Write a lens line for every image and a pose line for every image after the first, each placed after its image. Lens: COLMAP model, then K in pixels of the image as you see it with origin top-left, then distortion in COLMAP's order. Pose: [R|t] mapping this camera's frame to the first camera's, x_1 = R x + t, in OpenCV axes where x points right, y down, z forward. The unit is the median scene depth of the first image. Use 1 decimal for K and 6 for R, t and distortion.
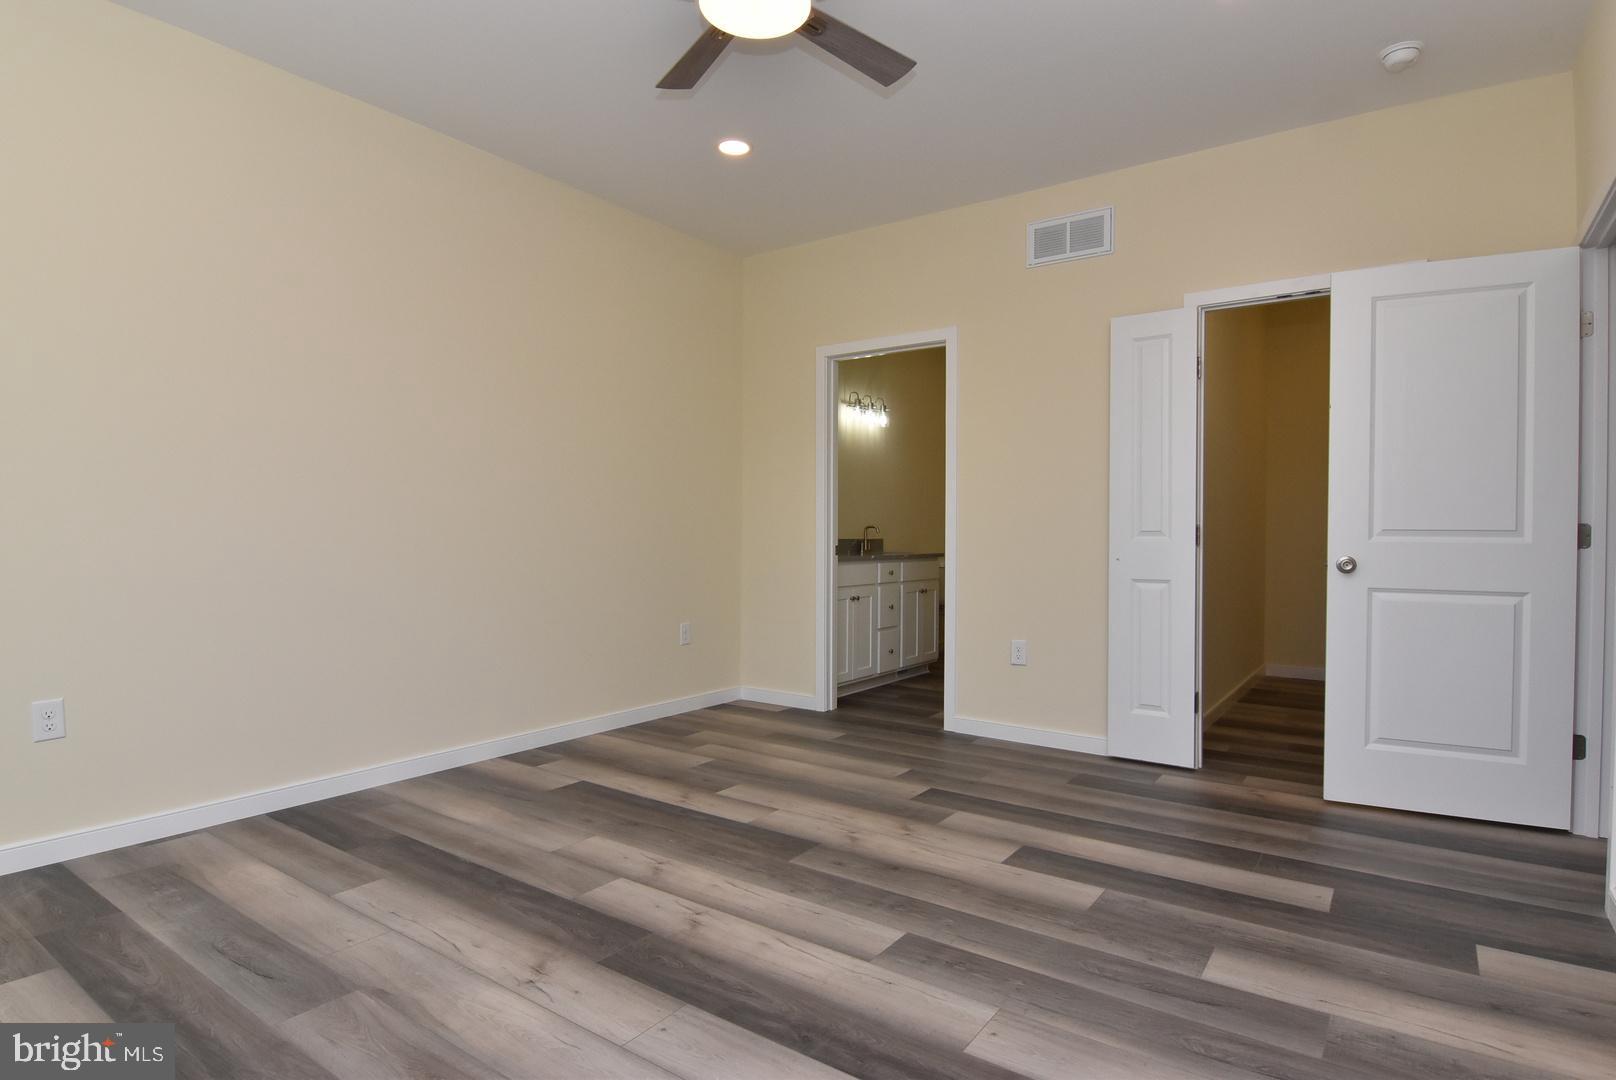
lens RADIAL K [[860.0, 0, 808.0], [0, 860.0, 540.0], [0, 0, 1]] dist [0.007355, -0.020083]
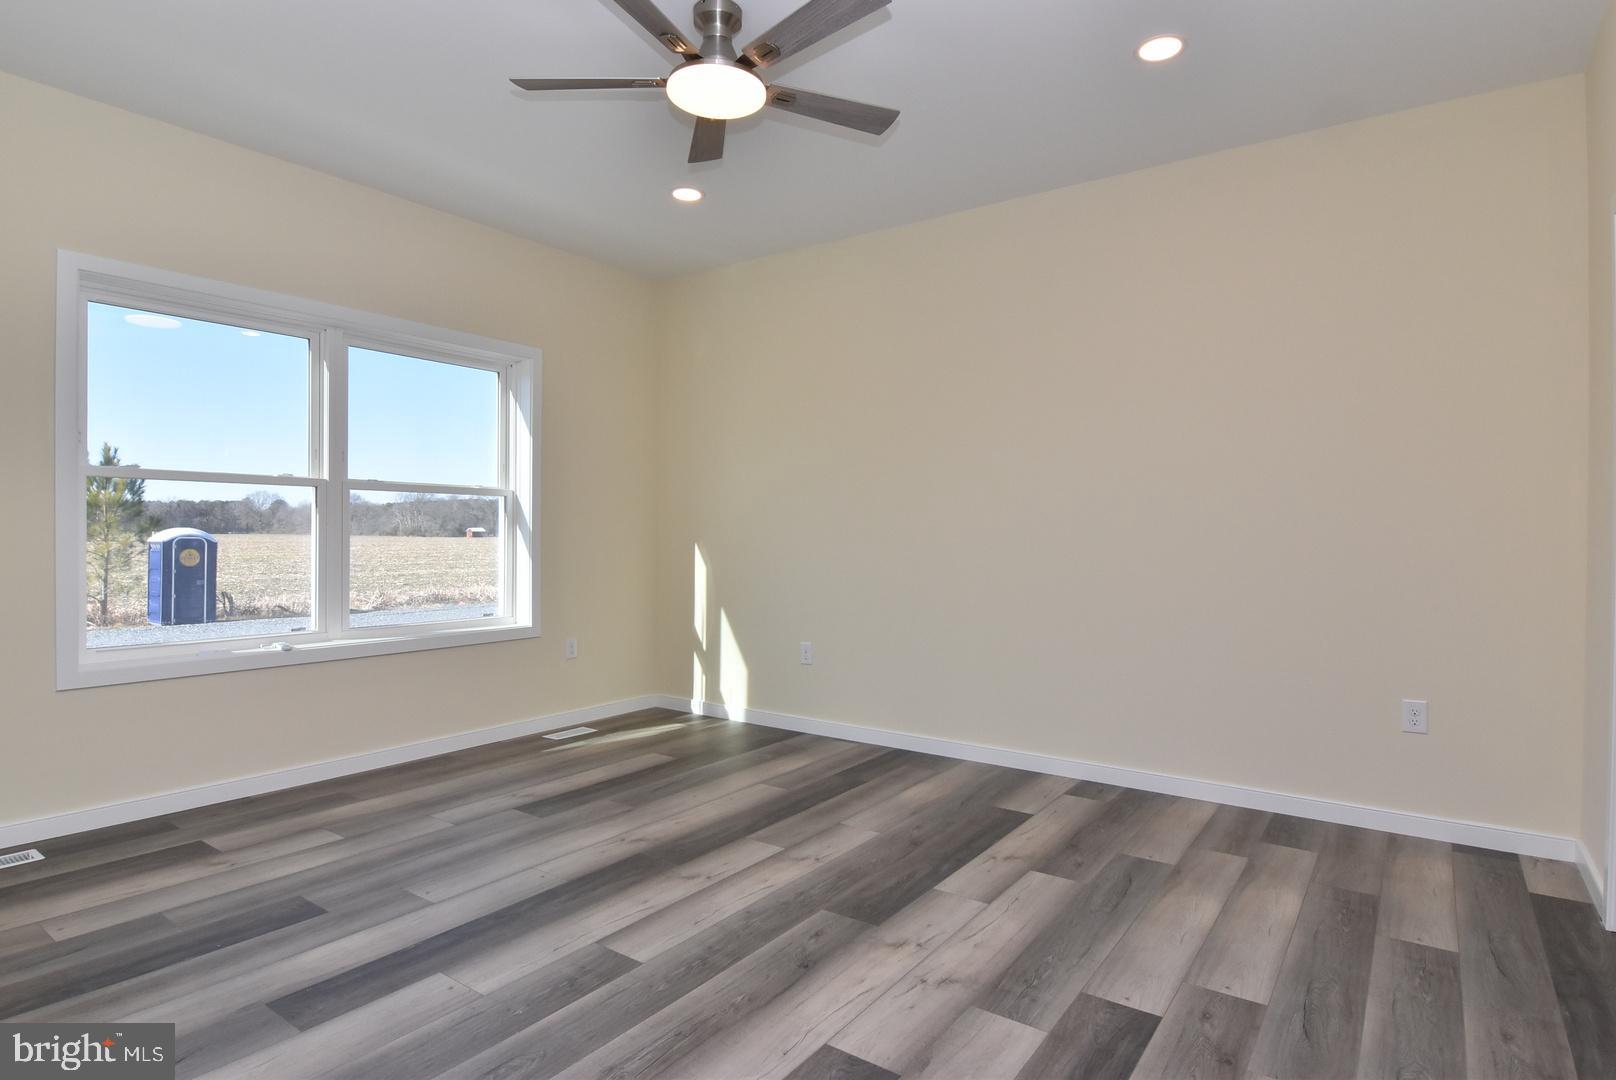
lens RADIAL K [[850.8, 0, 800.3], [0, 850.8, 529.6], [0, 0, 1]] dist [0.005036, -0.016746]
pose [[-0.008441, -0.008880, -0.999925, 0.857570], [-0.012639, 0.999882, -0.008773, -0.034563], [0.999885, 0.012564, -0.008552, 0.912950]]
